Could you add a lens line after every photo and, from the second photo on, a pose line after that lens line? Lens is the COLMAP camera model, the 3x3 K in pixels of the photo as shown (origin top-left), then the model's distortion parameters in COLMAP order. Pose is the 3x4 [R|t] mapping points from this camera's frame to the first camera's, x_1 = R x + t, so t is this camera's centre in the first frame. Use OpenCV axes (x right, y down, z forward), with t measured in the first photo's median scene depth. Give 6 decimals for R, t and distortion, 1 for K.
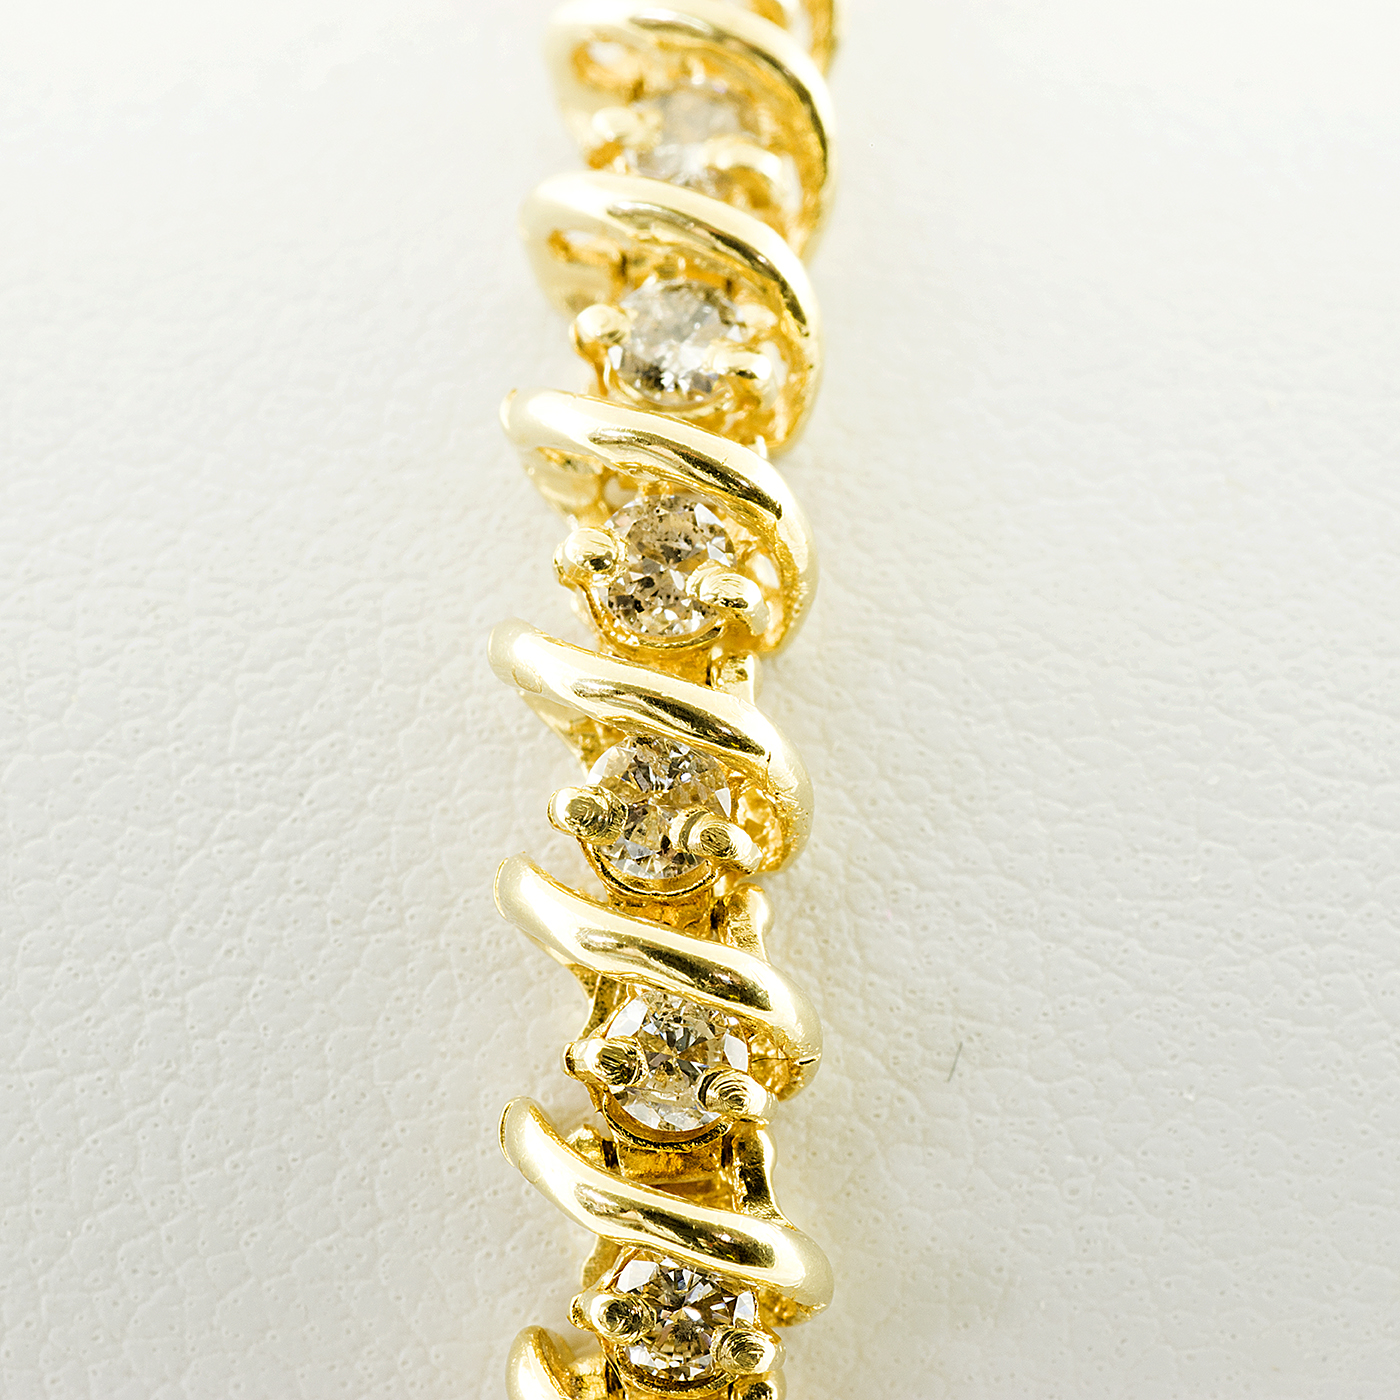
lens RADIAL K [[8320.4, 0, 697.8], [0, 8320.4, 700.1], [0, 0, 1]] dist [0.642371, 0.000000]
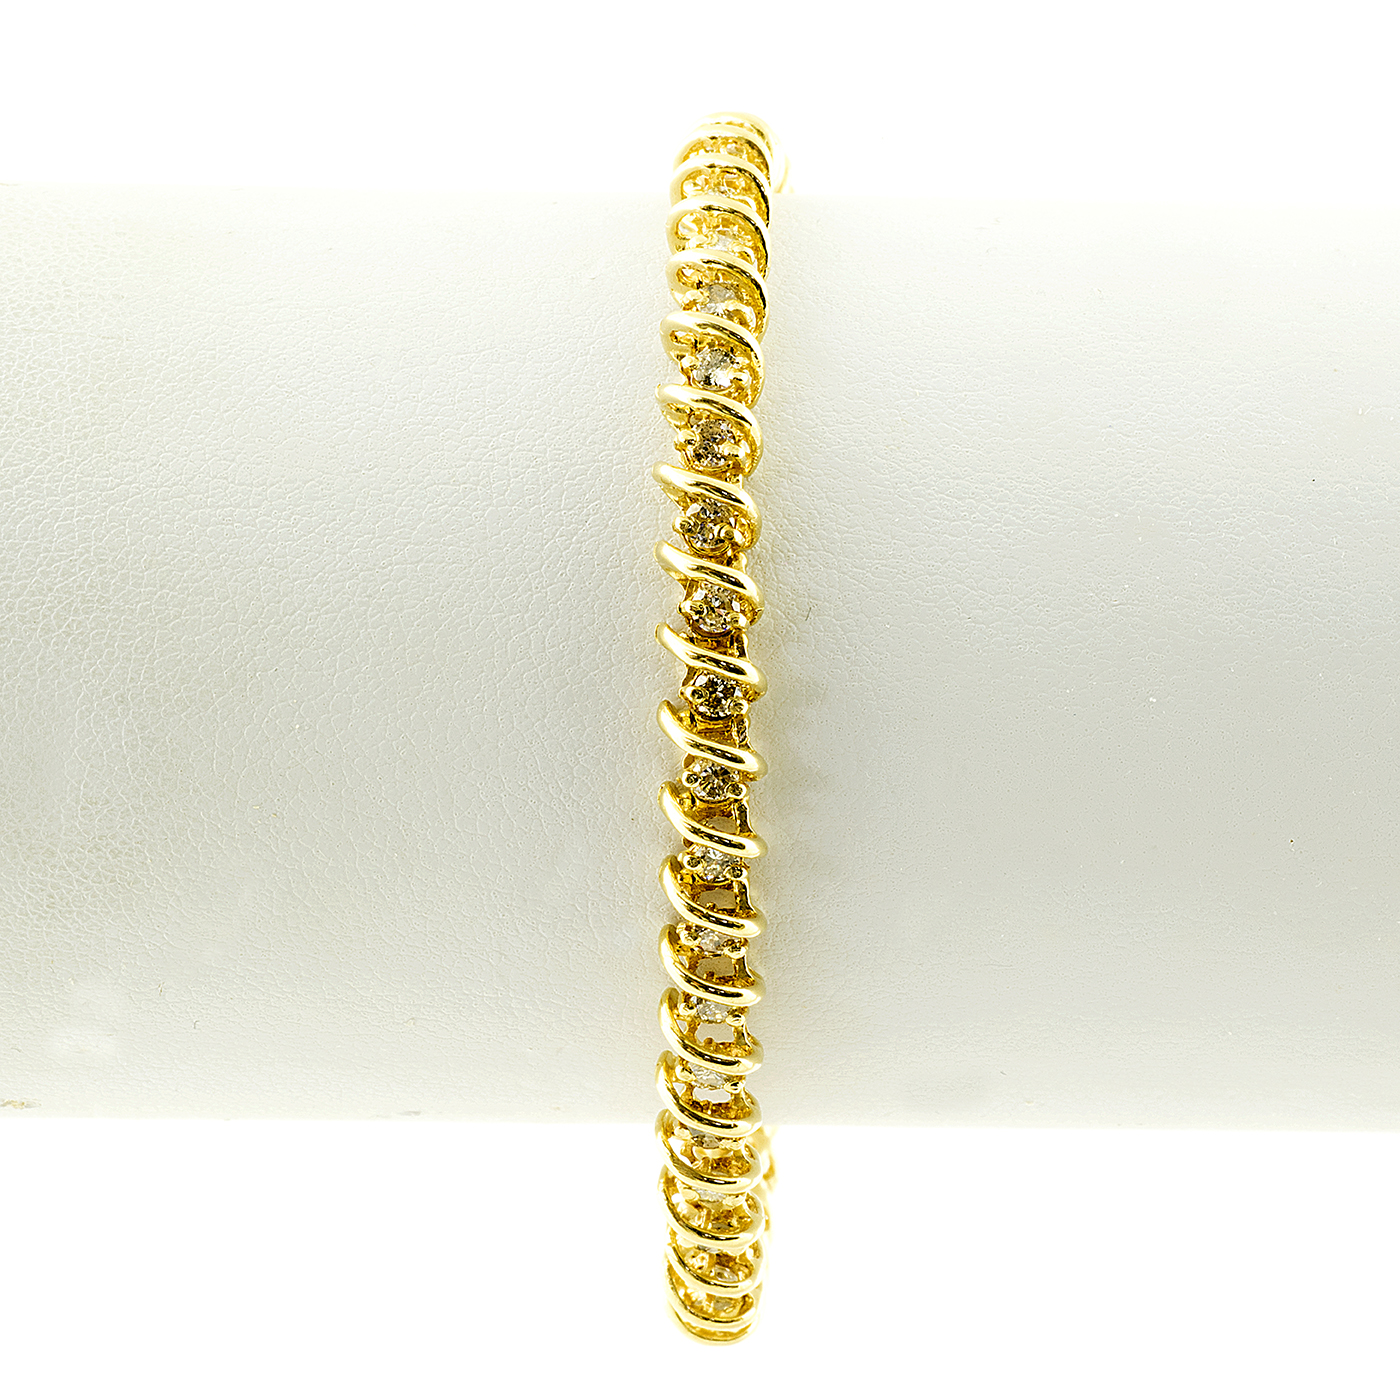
lens RADIAL K [[8320.4, 0, 701.3], [0, 8320.4, 700.0], [0, 0, 1]] dist [0.642371, 0.000000]
pose [[0.999205, 0.008439, 0.038966, -0.121024], [-0.006758, 0.999049, -0.043083, 0.200403], [-0.039293, 0.042785, 0.998311, -1.927328]]
